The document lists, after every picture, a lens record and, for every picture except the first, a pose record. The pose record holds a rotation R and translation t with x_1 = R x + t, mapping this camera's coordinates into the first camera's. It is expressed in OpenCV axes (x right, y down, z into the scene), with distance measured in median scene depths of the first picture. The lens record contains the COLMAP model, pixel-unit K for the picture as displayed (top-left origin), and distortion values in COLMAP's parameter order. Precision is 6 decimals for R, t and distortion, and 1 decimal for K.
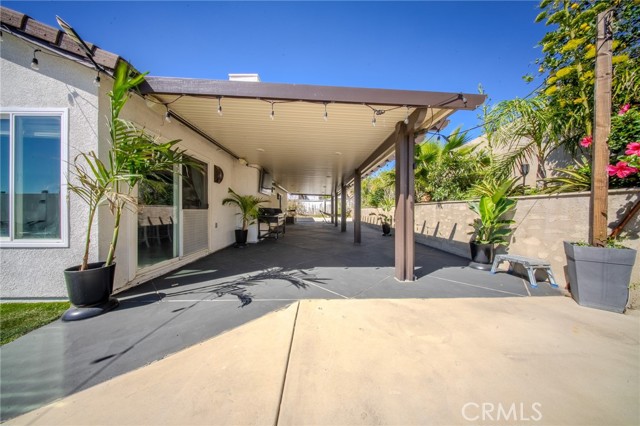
lens RADIAL K [[188.6, 0, 320.7], [0, 188.6, 211.3], [0, 0, 1]] dist [-0.001188, -0.000086]
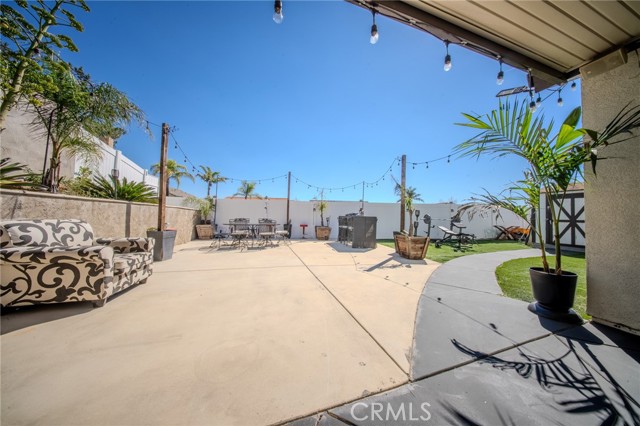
lens RADIAL K [[188.6, 0, 320.7], [0, 188.6, 211.3], [0, 0, 1]] dist [-0.001188, -0.000086]
pose [[-0.960002, -0.022449, -0.279092, 0.156856], [-0.016341, 0.999574, -0.024193, -0.001100], [0.279516, -0.018664, -0.959960, 0.752312]]
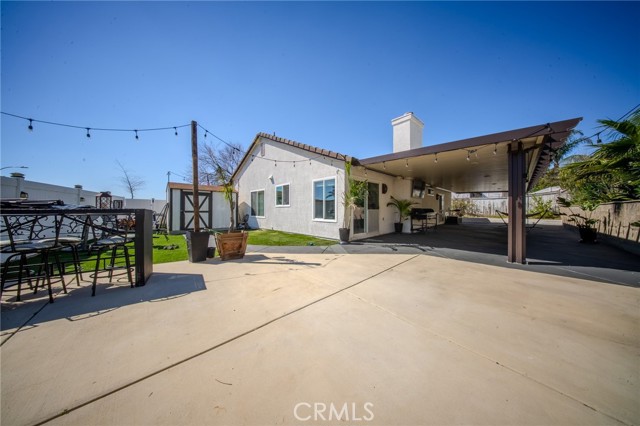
lens RADIAL K [[188.6, 0, 320.7], [0, 188.6, 211.3], [0, 0, 1]] dist [-0.001188, -0.000086]
pose [[0.675594, -0.001080, -0.737273, 0.340081], [0.000383, 0.999999, -0.001115, 0.007571], [0.737273, 0.000471, 0.675594, -0.603596]]
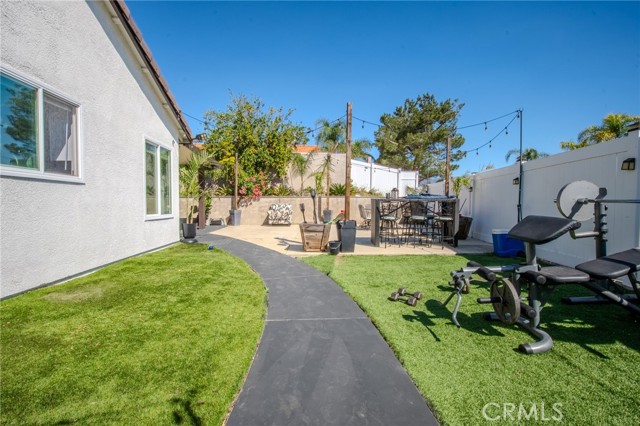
lens RADIAL K [[292.1, 0, 320.0], [0, 292.1, 213.0], [0, 0, 1]] dist [0.000785, 0.000027]
pose [[-0.061044, -0.030855, 0.997658, -2.286764], [0.002268, 0.999515, 0.031051, 0.024807], [-0.998132, 0.004159, -0.060945, -0.184502]]
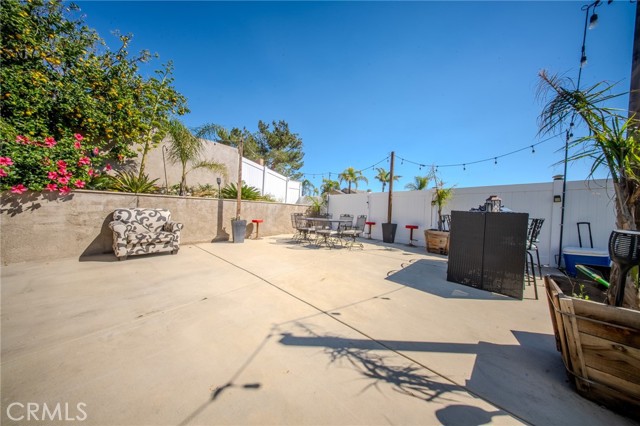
lens RADIAL K [[188.6, 0, 320.7], [0, 188.6, 211.3], [0, 0, 1]] dist [-0.001188, -0.000086]
pose [[-0.781687, -0.023723, 0.623220, -0.573310], [-0.028061, 0.999602, 0.002854, 0.008744], [-0.623040, -0.015257, -0.782041, 0.220391]]
